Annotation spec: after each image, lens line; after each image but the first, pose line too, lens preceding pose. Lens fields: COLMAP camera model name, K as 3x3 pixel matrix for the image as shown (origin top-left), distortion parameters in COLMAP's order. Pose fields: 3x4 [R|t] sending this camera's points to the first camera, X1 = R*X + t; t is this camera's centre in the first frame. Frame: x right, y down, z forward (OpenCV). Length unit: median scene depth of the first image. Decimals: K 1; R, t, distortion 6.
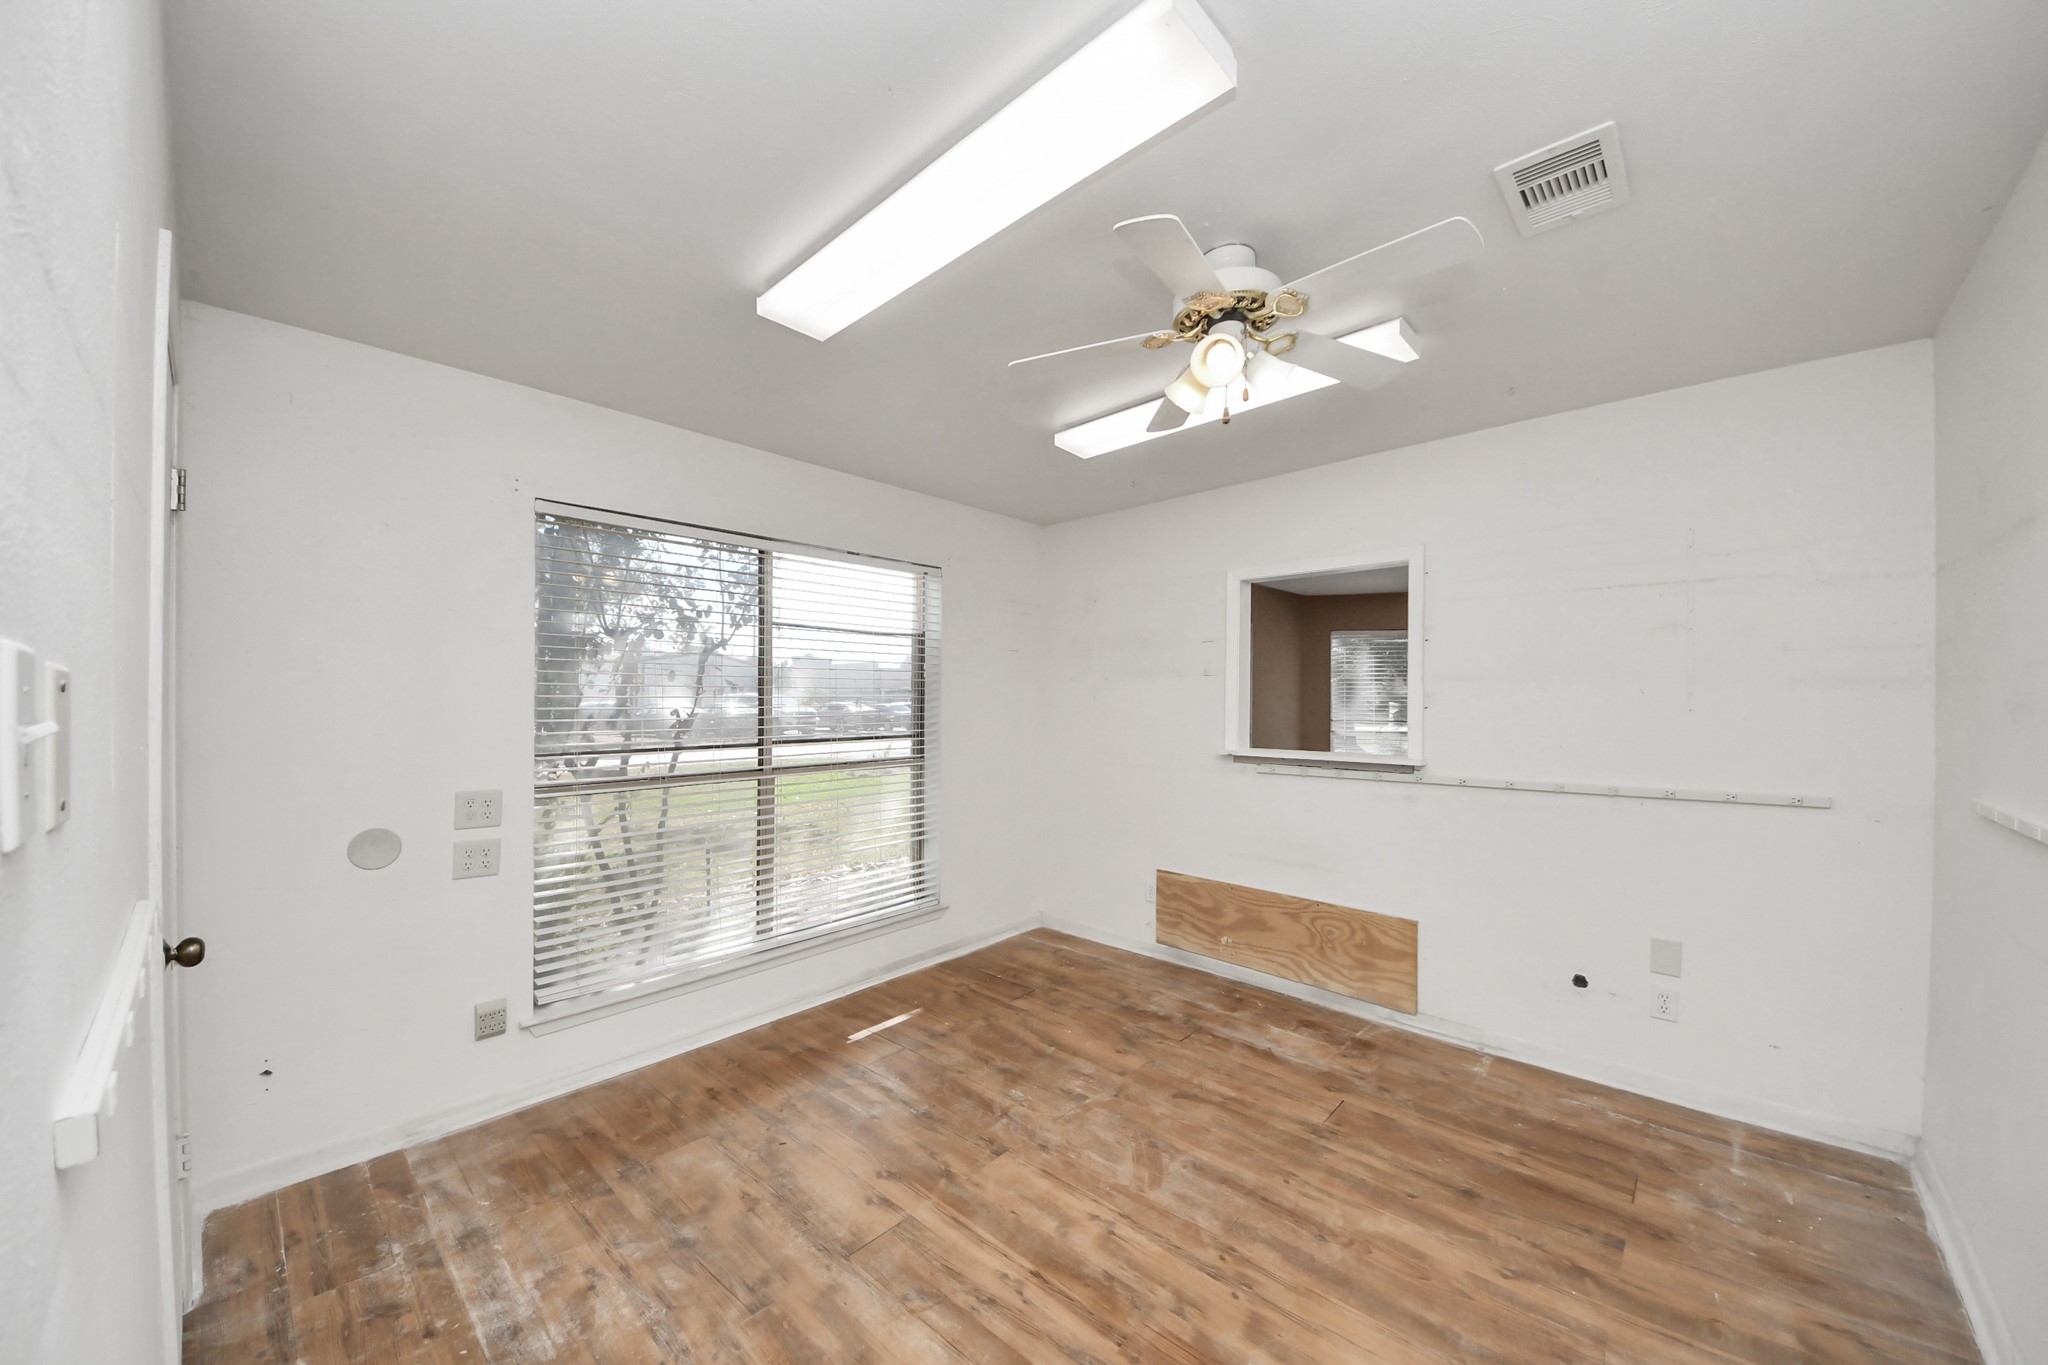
lens RADIAL K [[731.9, 0, 1025.6], [0, 731.9, 696.0], [0, 0, 1]] dist [-0.000626, -0.000218]
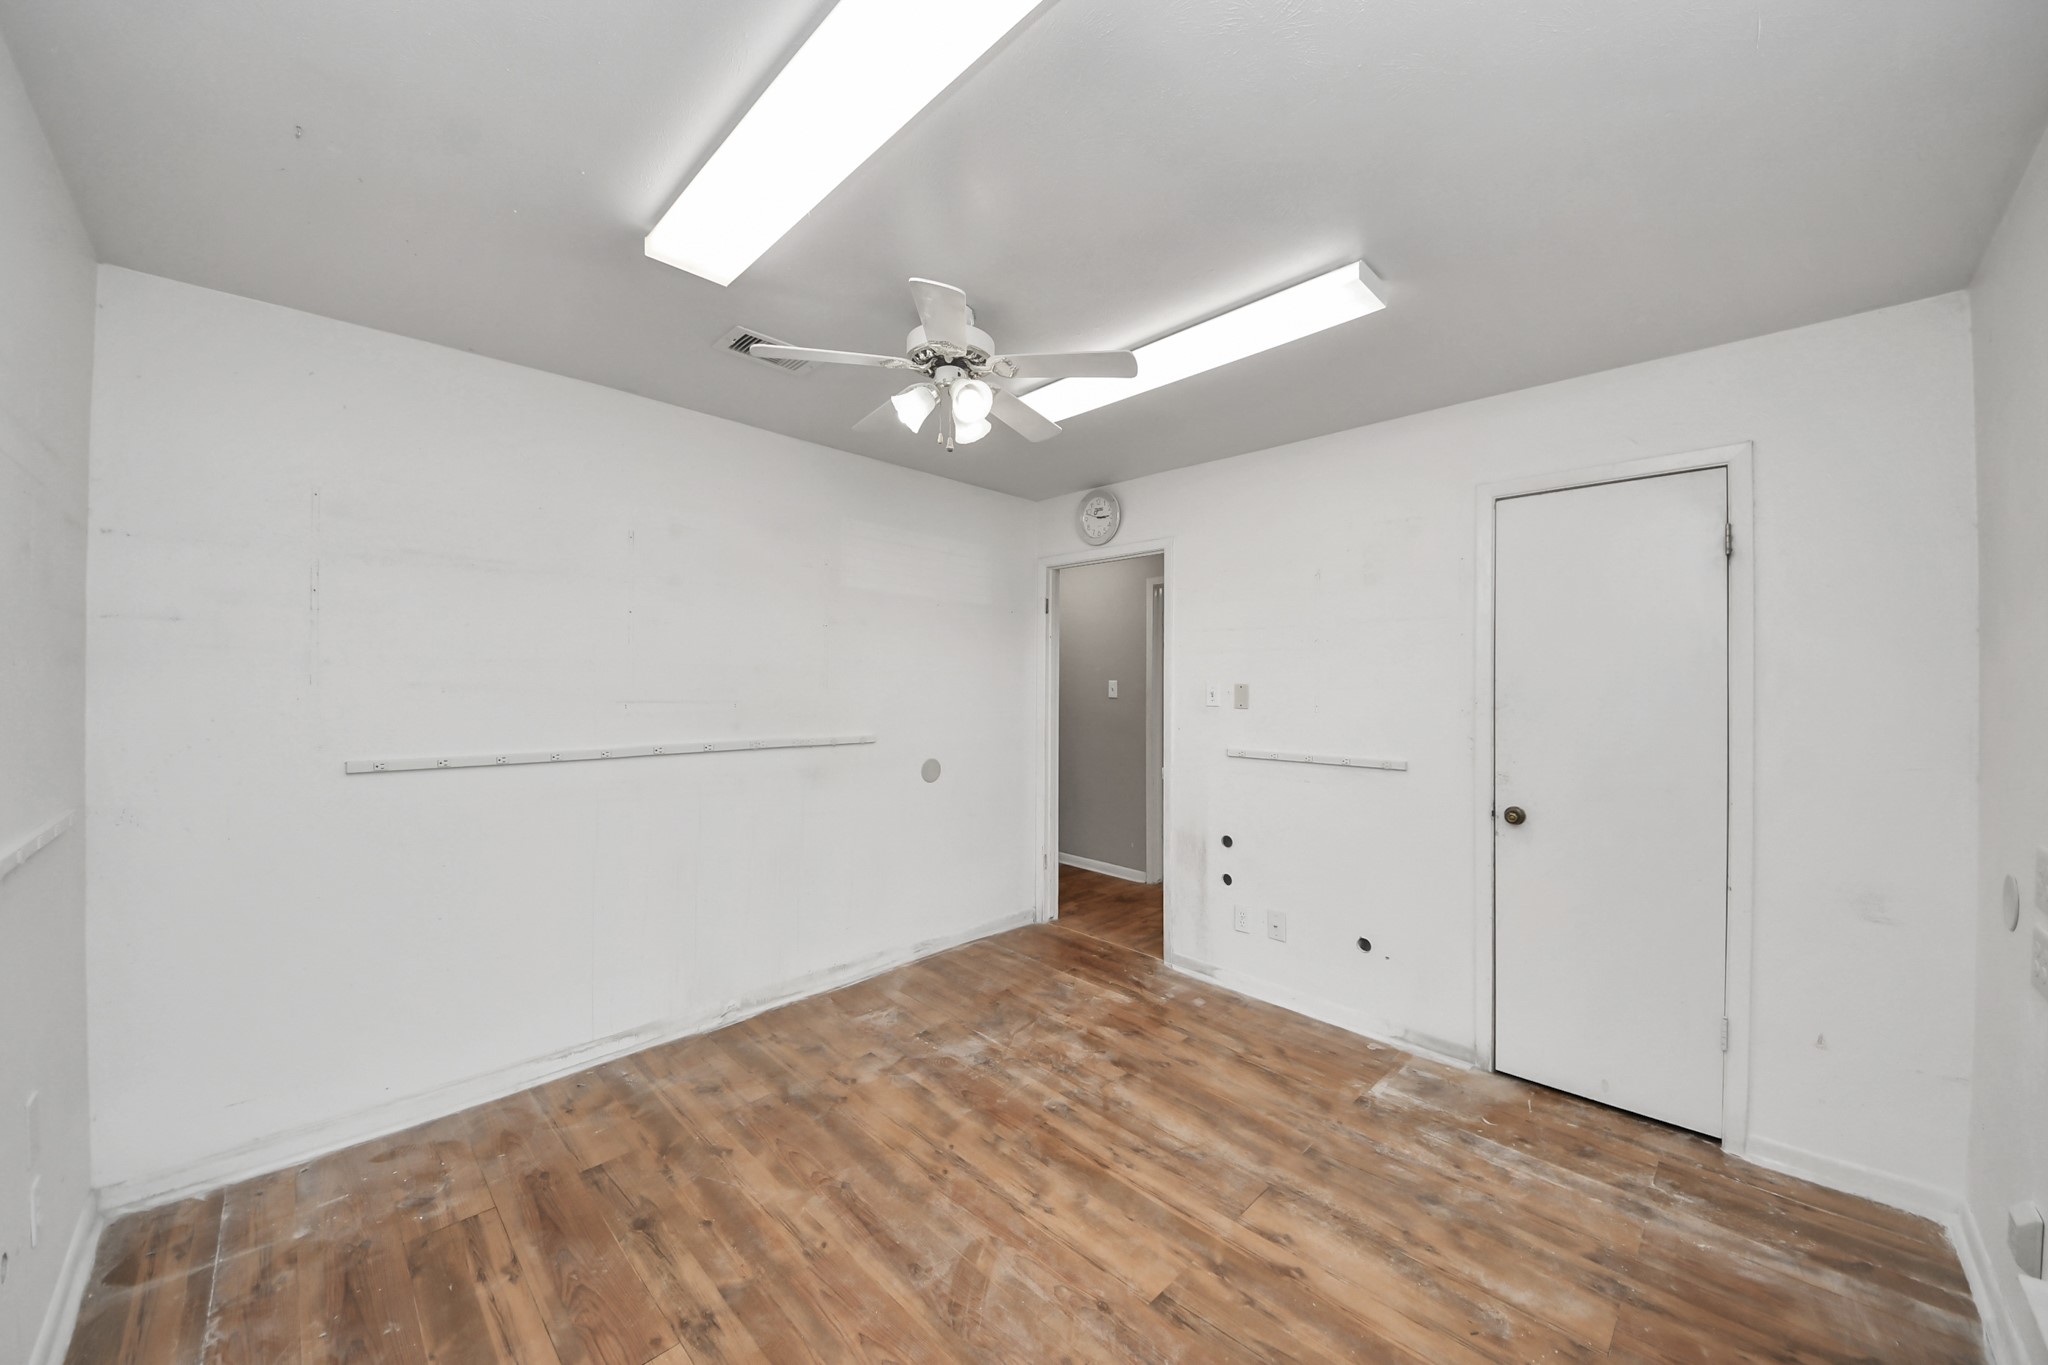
lens RADIAL K [[731.9, 0, 1026.7], [0, 731.9, 684.9], [0, 0, 1]] dist [-0.000626, -0.000218]
pose [[-0.998943, -0.010275, 0.044800, 0.088059], [-0.010574, 0.999923, -0.006436, -0.005314], [-0.044731, -0.006902, -0.998975, 2.030793]]
